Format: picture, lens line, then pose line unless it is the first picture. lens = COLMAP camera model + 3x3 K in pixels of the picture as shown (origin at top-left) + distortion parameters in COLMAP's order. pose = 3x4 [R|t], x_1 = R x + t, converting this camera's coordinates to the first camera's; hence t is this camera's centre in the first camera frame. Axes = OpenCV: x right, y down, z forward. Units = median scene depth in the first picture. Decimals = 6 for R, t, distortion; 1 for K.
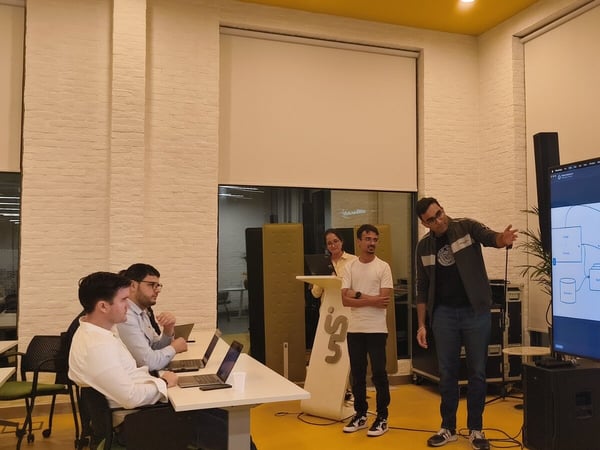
lens RADIAL K [[685.1, 0, 399.0], [0, 685.1, 216.4], [0, 0, 1]] dist [-0.000636, 0.000000]
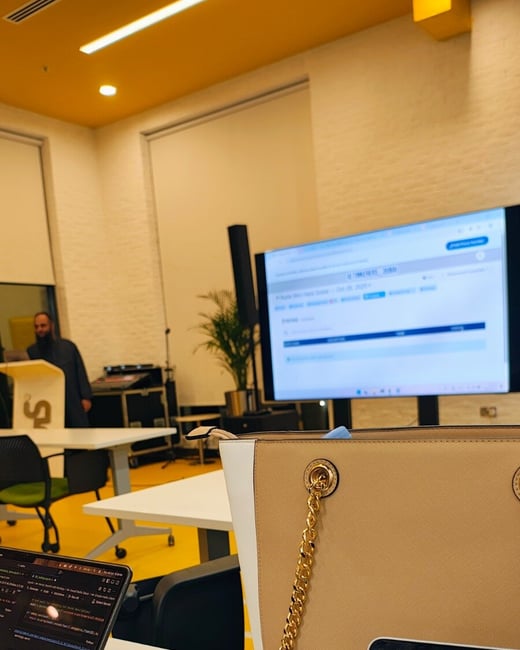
lens RADIAL K [[695.4, 0, 257.8], [0, 695.4, 459.9], [0, 0, 1]] dist [-0.021653, 0.000000]
pose [[0.856880, -0.130615, 0.498694, -0.299825], [0.037674, 0.980649, 0.192113, 0.036539], [-0.514137, -0.145830, 0.845220, -0.074358]]
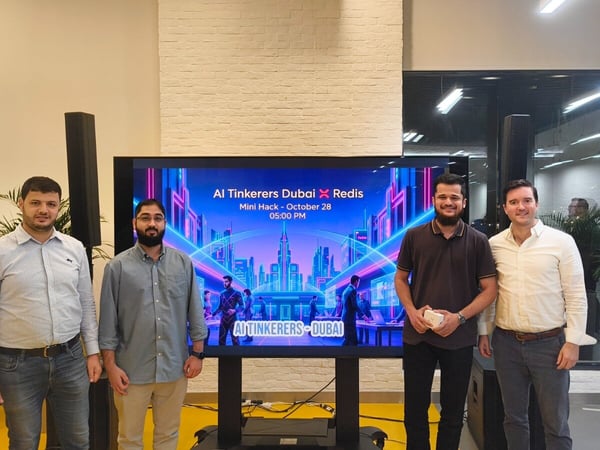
lens RADIAL K [[543.6, 0, 322.9], [0, 543.6, 221.2], [0, 0, 1]] dist [0.055185, -0.071902]
pose [[0.406334, -0.002044, 0.913722, -0.222035], [-0.058340, 0.997899, 0.028176, -0.014527], [-0.911860, -0.064756, 0.405361, 0.303936]]
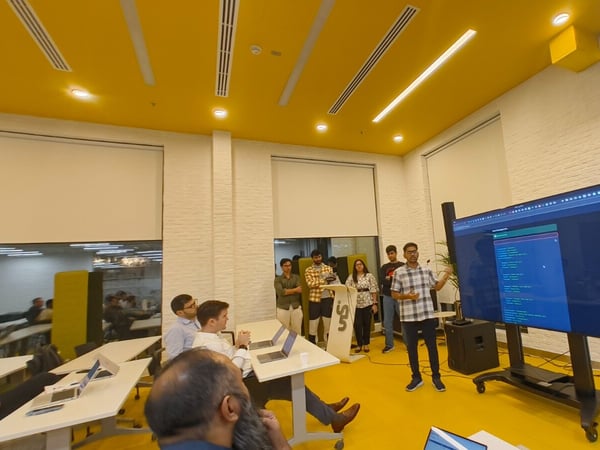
lens RADIAL K [[329.5, 0, 393.4], [0, 329.5, 221.9], [0, 0, 1]] dist [-0.007517, 0.006393]
pose [[0.992814, -0.060482, 0.103258, -0.028106], [0.067417, 0.995602, -0.065053, -0.011675], [-0.098870, 0.071547, 0.992525, 0.065143]]
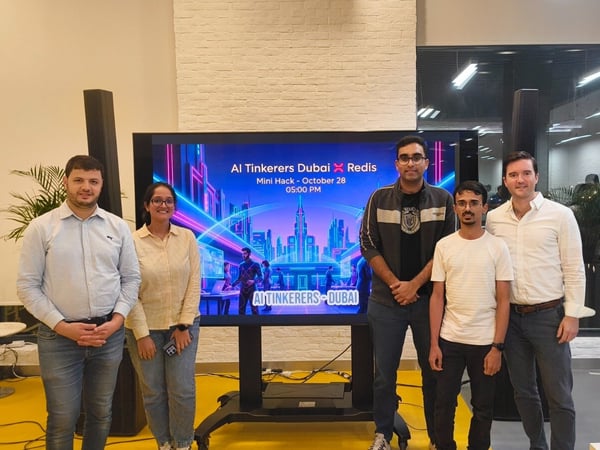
lens RADIAL K [[543.6, 0, 348.9], [0, 543.6, 222.9], [0, 0, 1]] dist [0.055185, -0.071902]
pose [[0.396300, -0.046089, 0.916964, -0.235964], [-0.049964, 0.996177, 0.071665, -0.011256], [-0.916761, -0.074216, 0.392482, 0.292136]]
